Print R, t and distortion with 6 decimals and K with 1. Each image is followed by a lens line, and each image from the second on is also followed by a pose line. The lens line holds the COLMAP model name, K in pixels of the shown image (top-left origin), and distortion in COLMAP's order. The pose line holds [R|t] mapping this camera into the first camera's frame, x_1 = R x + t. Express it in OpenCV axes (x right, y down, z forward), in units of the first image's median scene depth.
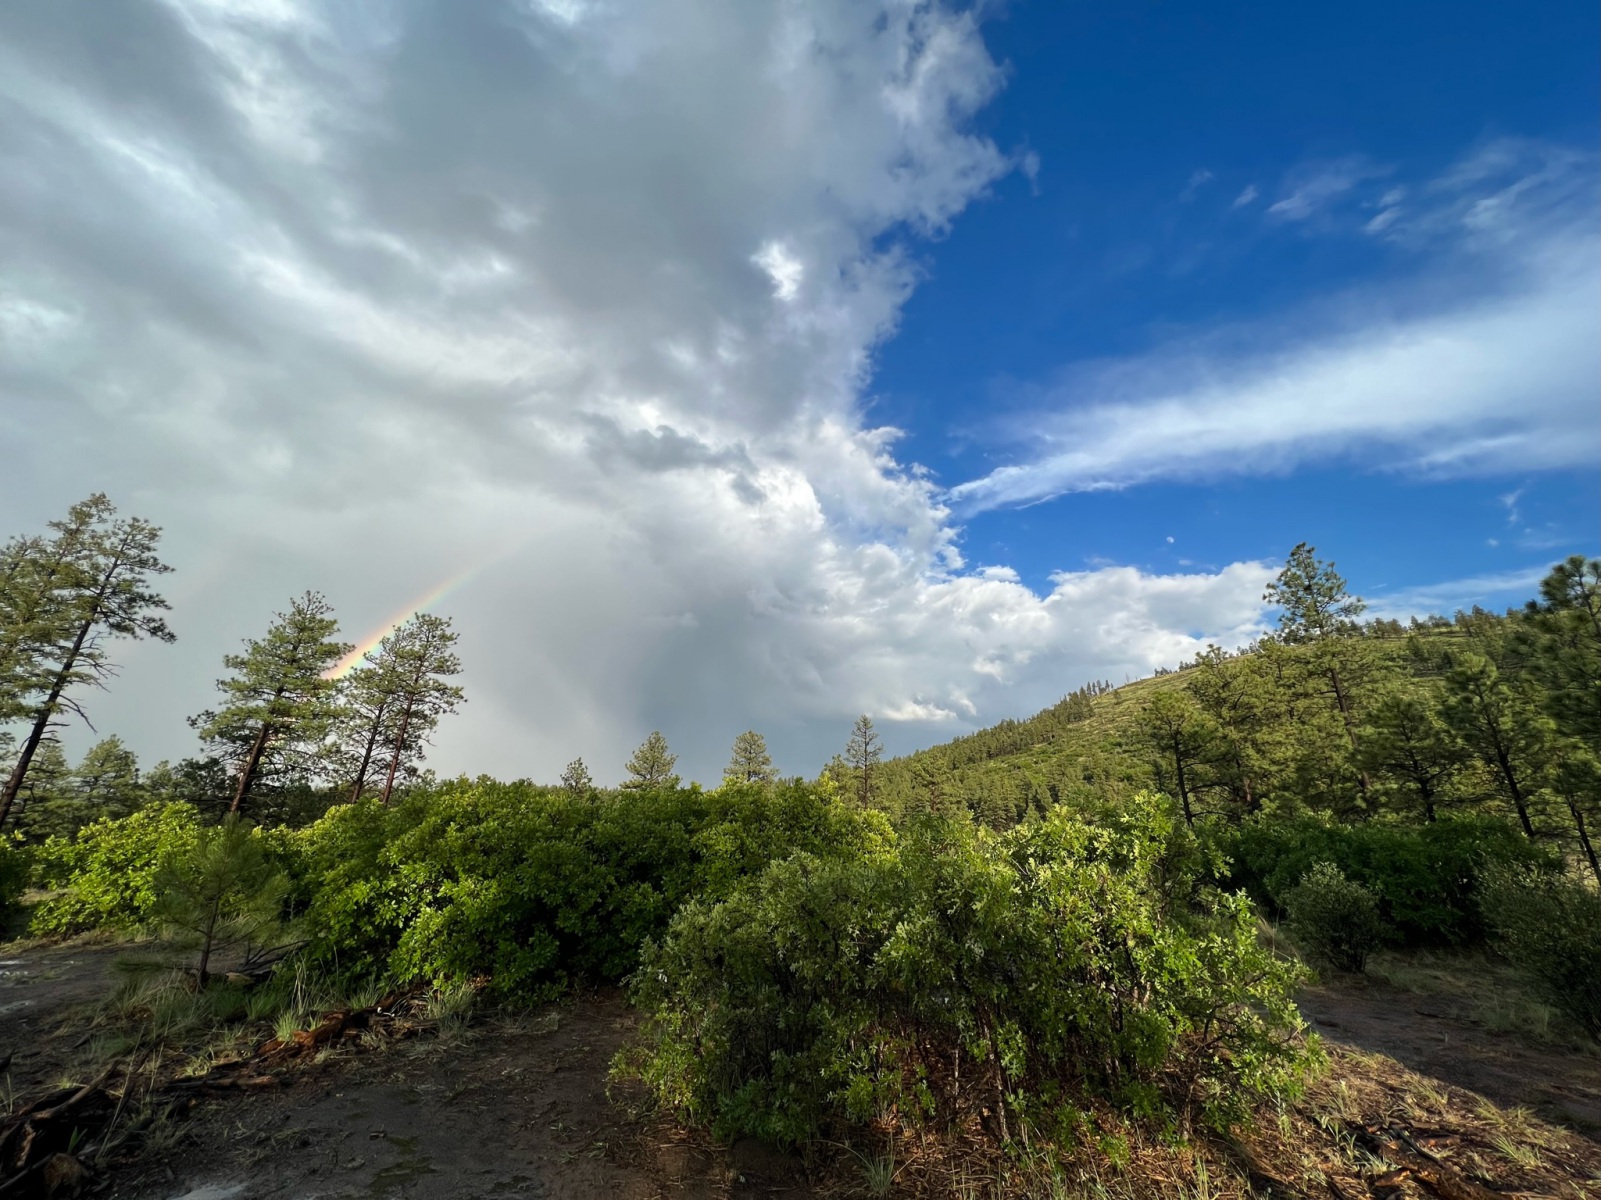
lens RADIAL K [[646.0, 0, 802.7], [0, 646.0, 588.7], [0, 0, 1]] dist [0.000745, -0.000155]
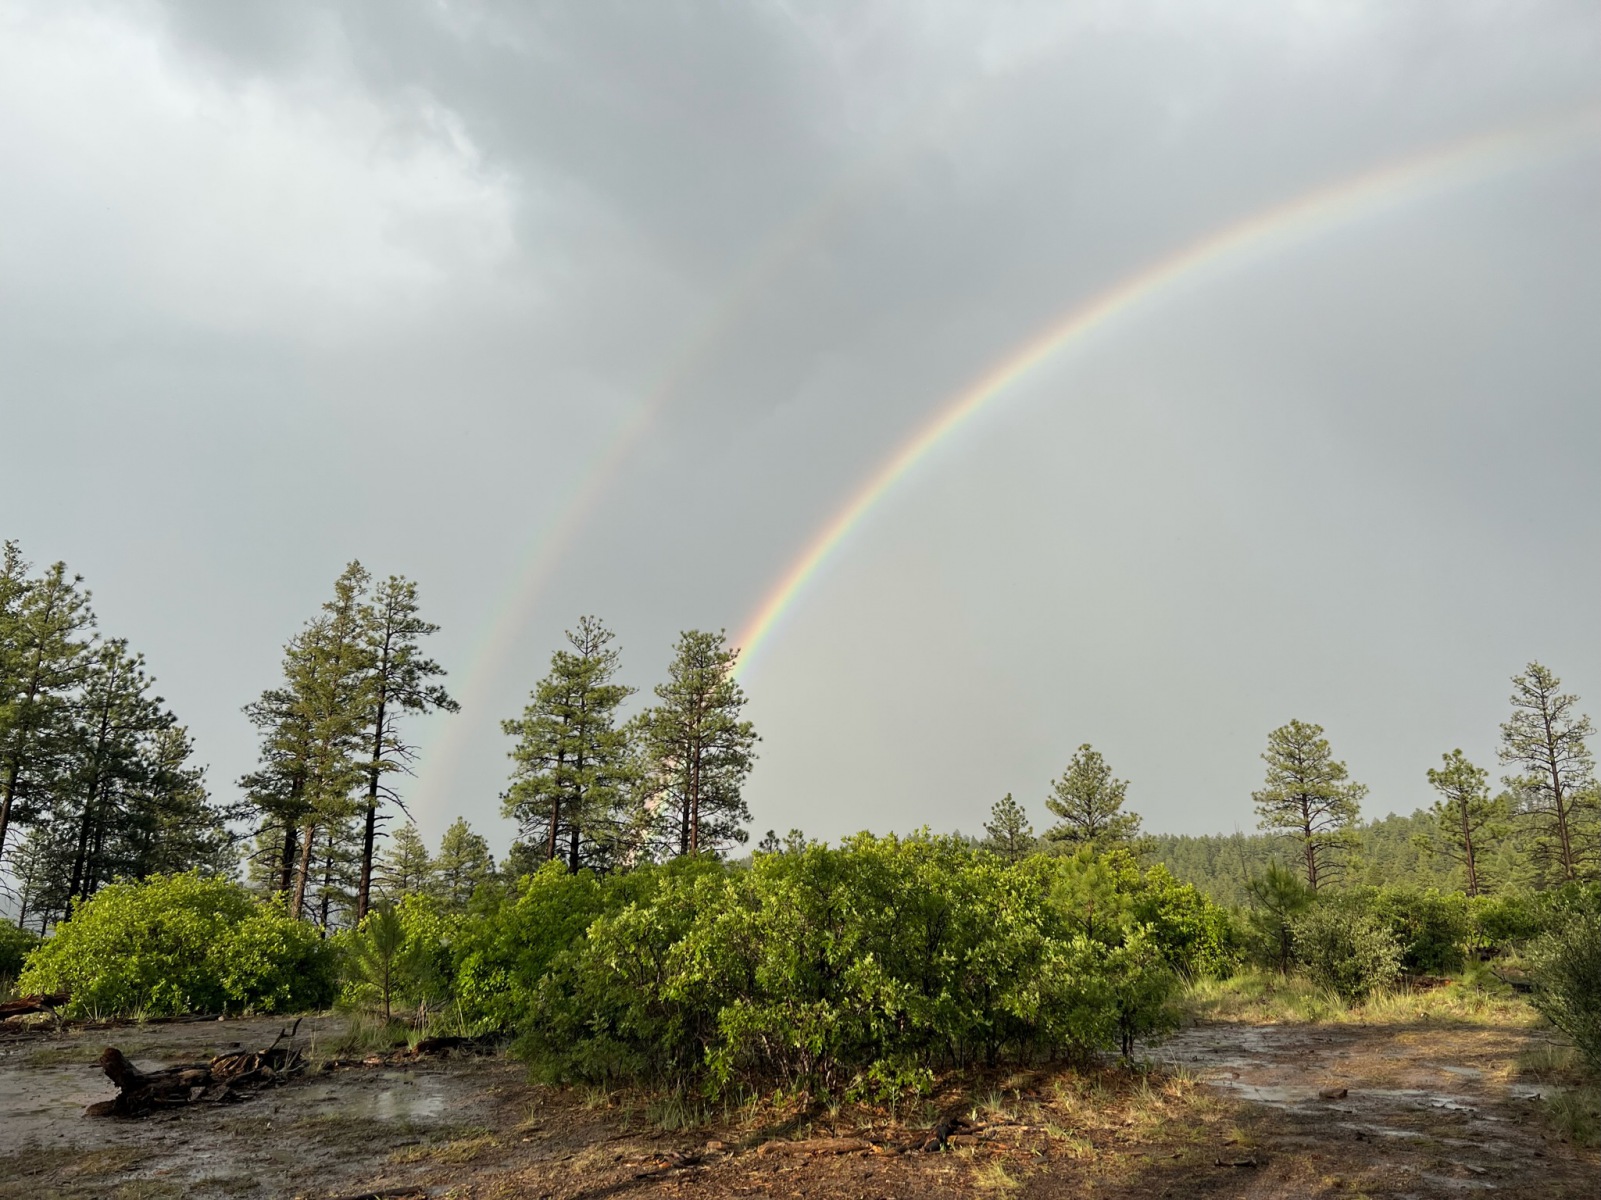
lens RADIAL K [[1222.4, 0, 800.5], [0, 1222.4, 600.0], [0, 0, 1]] dist [0.046445, -0.035155]
pose [[0.839773, -0.166773, -0.516689, 0.261465], [0.222933, 0.973648, 0.048064, -0.037067], [0.495058, -0.155550, 0.854823, -0.131248]]
